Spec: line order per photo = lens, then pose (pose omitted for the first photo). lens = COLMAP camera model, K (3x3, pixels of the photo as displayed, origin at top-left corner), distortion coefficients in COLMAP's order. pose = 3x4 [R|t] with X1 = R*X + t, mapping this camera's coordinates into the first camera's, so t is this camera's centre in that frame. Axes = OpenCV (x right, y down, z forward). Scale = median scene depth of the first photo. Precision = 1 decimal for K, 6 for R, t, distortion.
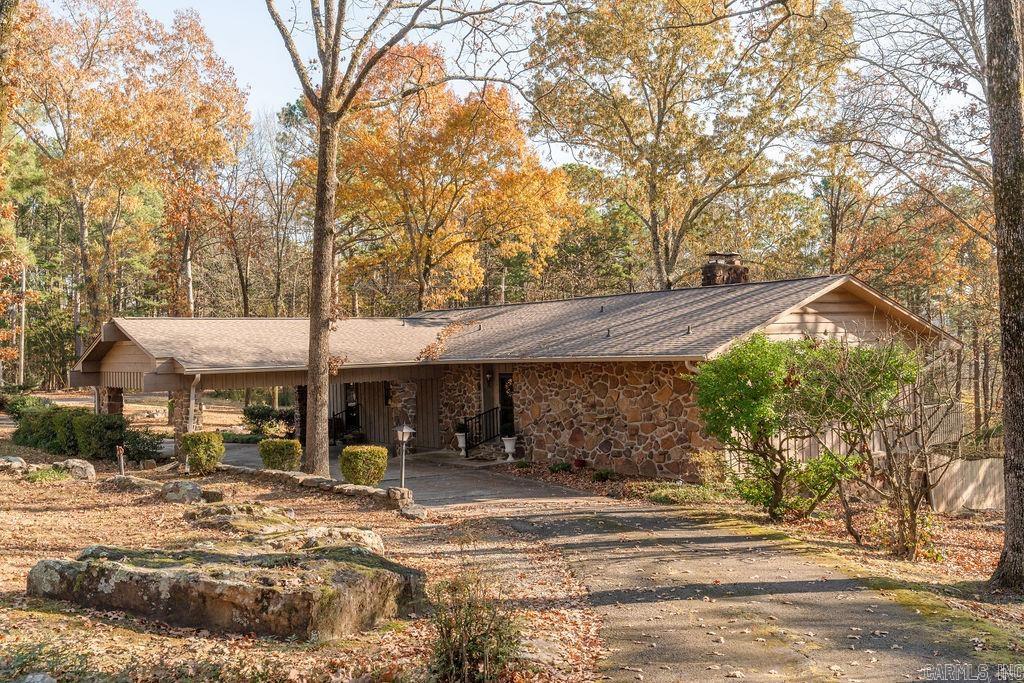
lens RADIAL K [[1009.6, 0, 509.2], [0, 1009.6, 338.4], [0, 0, 1]] dist [0.008961, 0.000000]
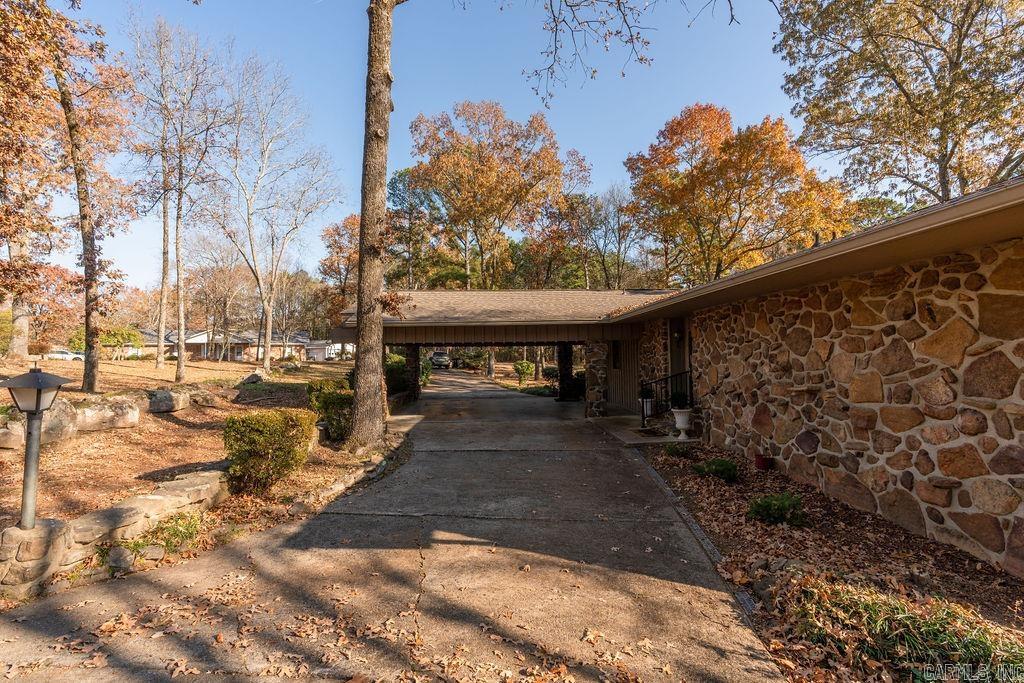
lens RADIAL K [[458.6, 0, 518.2], [0, 458.6, 340.9], [0, 0, 1]] dist [-0.007423, 0.002544]
pose [[0.815749, -0.000335, -0.578406, 0.108940], [-0.006040, 0.999940, -0.009097, 0.053494], [0.578375, 0.010915, 0.815698, 0.688358]]
